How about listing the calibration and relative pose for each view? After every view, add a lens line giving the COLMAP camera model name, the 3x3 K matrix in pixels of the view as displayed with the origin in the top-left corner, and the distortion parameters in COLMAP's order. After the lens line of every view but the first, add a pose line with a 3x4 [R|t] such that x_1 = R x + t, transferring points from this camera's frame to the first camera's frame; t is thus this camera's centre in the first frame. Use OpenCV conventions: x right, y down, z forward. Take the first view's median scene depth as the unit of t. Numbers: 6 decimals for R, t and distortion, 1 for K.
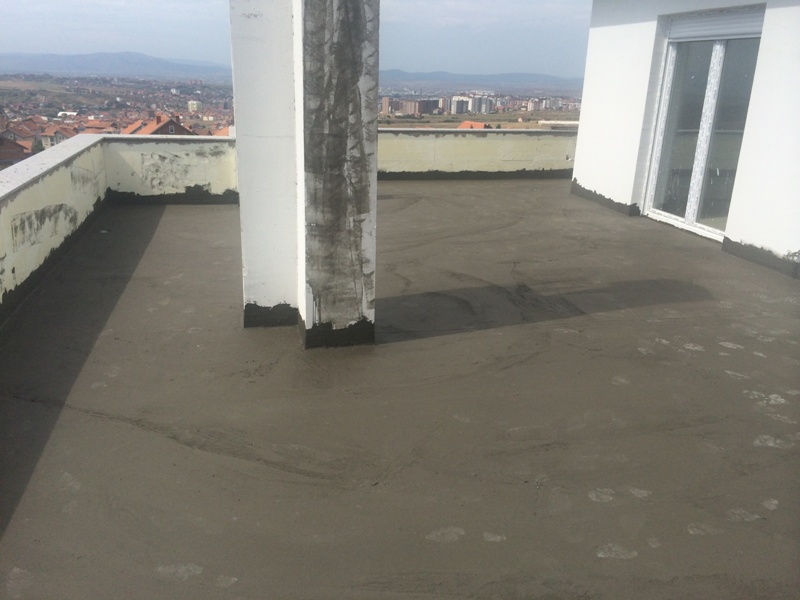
lens RADIAL K [[688.7, 0, 400.1], [0, 688.7, 299.9], [0, 0, 1]] dist [0.079895, -0.093427]
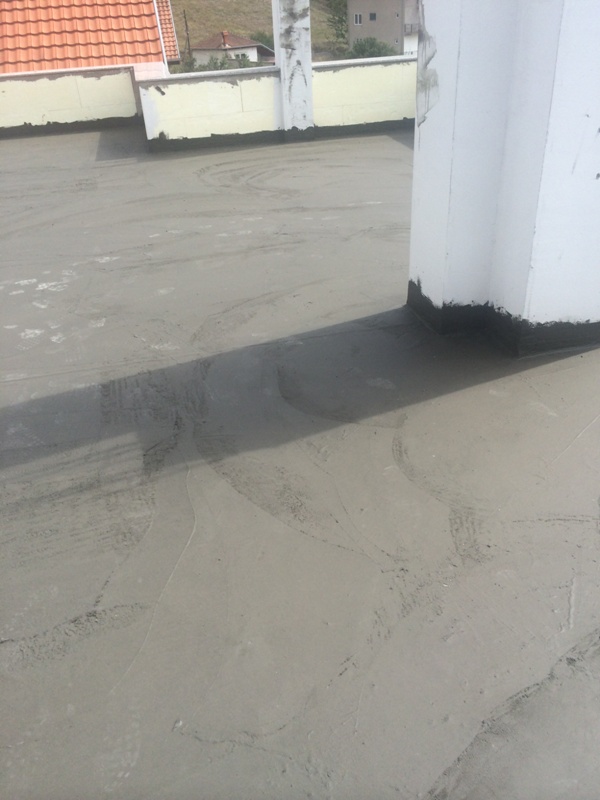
lens RADIAL K [[688.7, 0, 301.0], [0, 688.7, 400.1], [0, 0, 1]] dist [0.079895, -0.093427]
pose [[-0.999666, 0.025808, 0.000914, 0.087524], [0.017762, 0.661447, 0.749782, -0.453464], [0.018746, 0.749548, -0.661685, 1.462921]]
